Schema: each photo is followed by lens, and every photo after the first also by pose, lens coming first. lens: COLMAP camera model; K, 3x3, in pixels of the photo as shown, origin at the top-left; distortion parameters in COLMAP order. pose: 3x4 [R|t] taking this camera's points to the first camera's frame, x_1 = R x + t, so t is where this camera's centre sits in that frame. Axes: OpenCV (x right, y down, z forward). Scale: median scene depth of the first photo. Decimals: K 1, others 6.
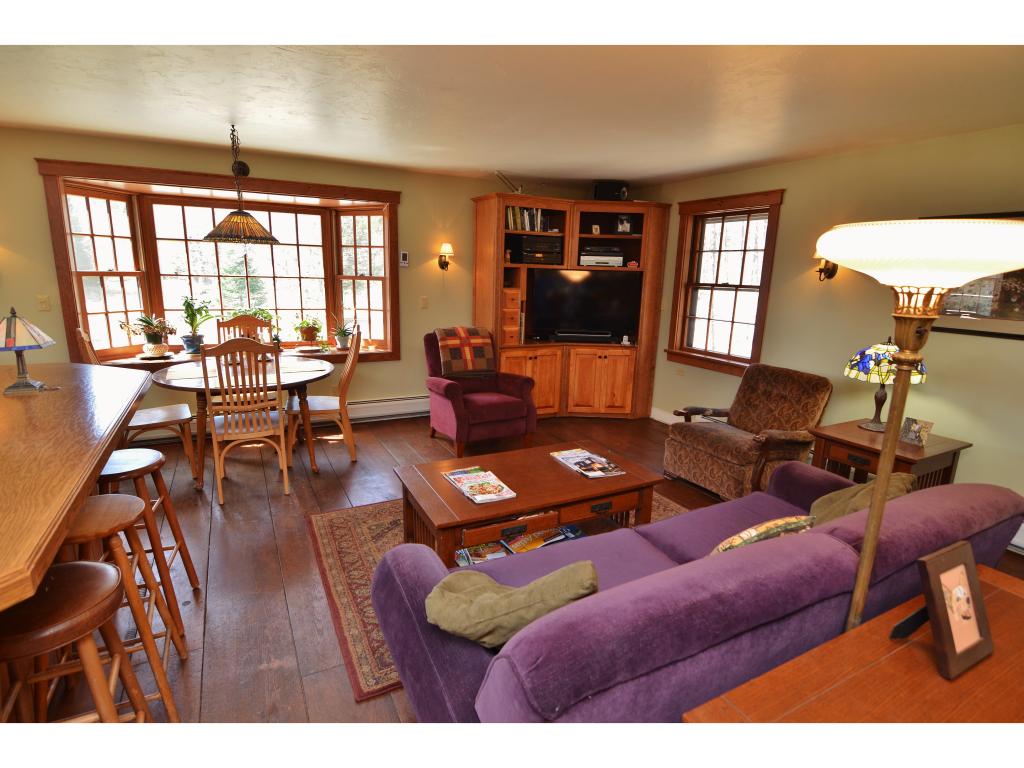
lens RADIAL K [[528.1, 0, 524.3], [0, 528.1, 397.1], [0, 0, 1]] dist [-0.018037, -0.001244]
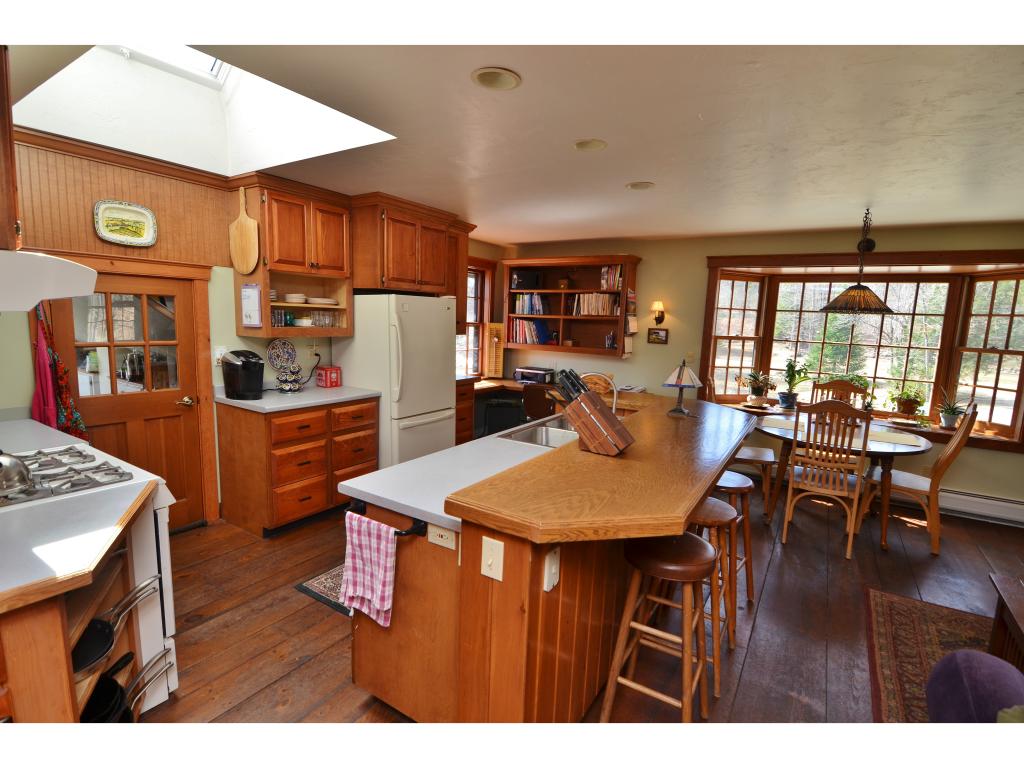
lens RADIAL K [[500.6, 0, 511.4], [0, 500.6, 388.8], [0, 0, 1]] dist [-0.002940, -0.011774]
pose [[0.485171, 0.111813, -0.867241, 0.018259], [-0.224038, 0.974580, 0.000316, 0.009492], [0.845232, 0.194142, 0.497888, -0.058074]]
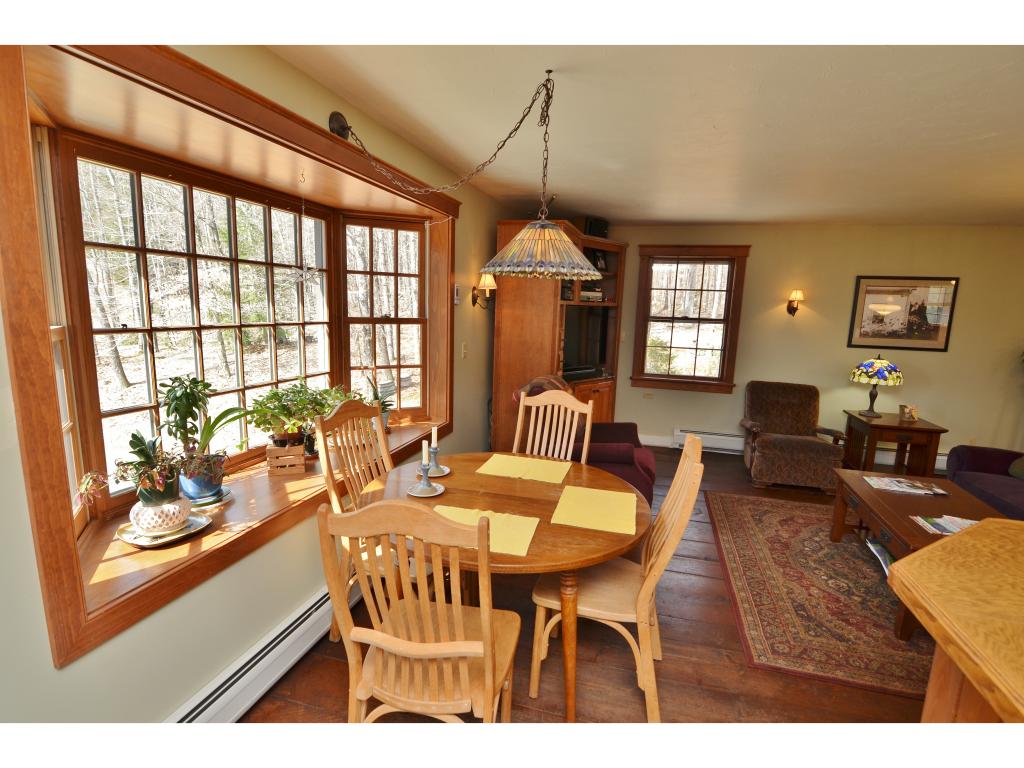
lens RADIAL K [[510.6, 0, 512.0], [0, 510.6, 384.0], [0, 0, 1]] dist [-0.001286, -0.000302]
pose [[0.690668, -0.119274, 0.713268, -0.845441], [0.162587, 0.986665, 0.007557, -0.162406], [-0.704658, 0.110749, 0.700851, 0.569687]]
